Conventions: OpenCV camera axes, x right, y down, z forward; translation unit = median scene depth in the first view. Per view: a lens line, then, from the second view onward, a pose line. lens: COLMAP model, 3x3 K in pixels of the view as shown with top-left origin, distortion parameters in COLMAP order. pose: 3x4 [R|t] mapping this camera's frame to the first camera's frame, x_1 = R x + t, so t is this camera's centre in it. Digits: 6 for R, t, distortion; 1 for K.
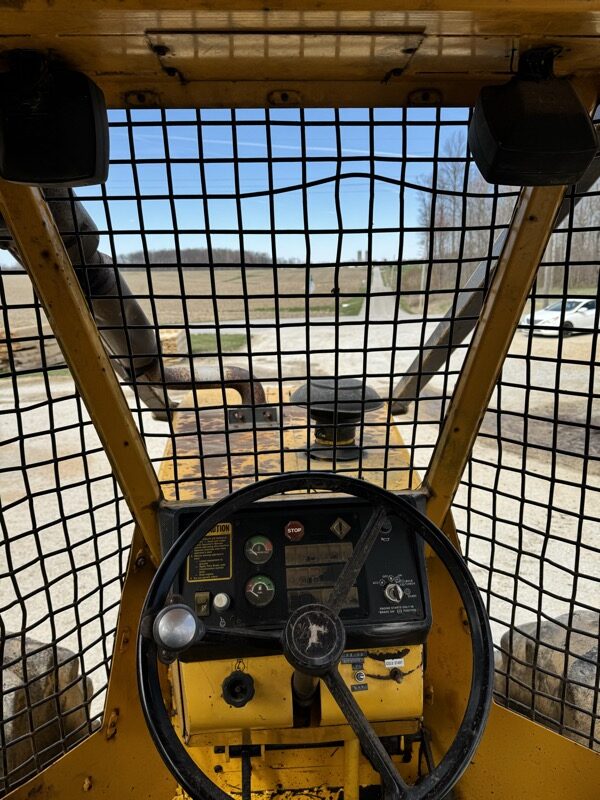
lens RADIAL K [[558.0, 0, 298.5], [0, 558.0, 397.7], [0, 0, 1]] dist [0.076558, -0.101118]
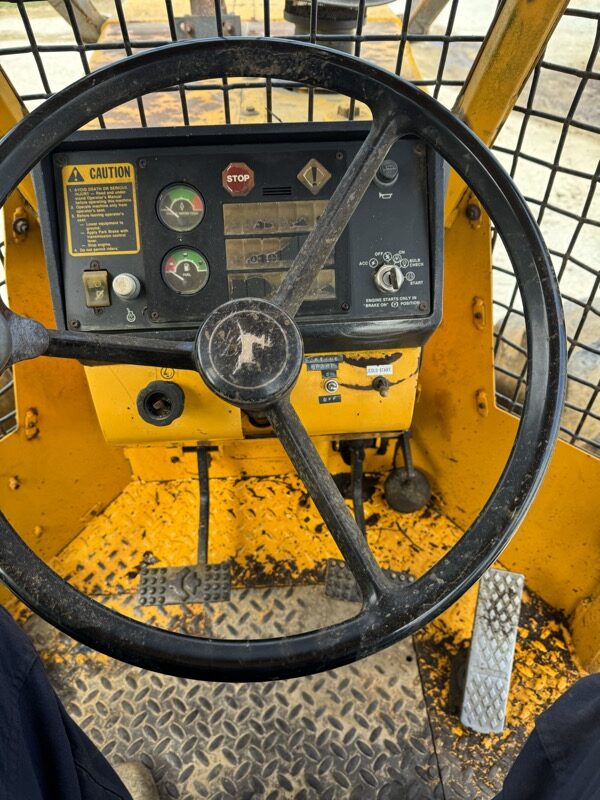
lens RADIAL K [[558.0, 0, 298.5], [0, 558.0, 397.7], [0, 0, 1]] dist [0.076558, -0.101118]
pose [[0.999752, 0.011454, 0.019095, 0.050820], [-0.019762, 0.851570, 0.523868, 0.121538], [-0.010261, -0.524115, 0.851586, 0.362930]]
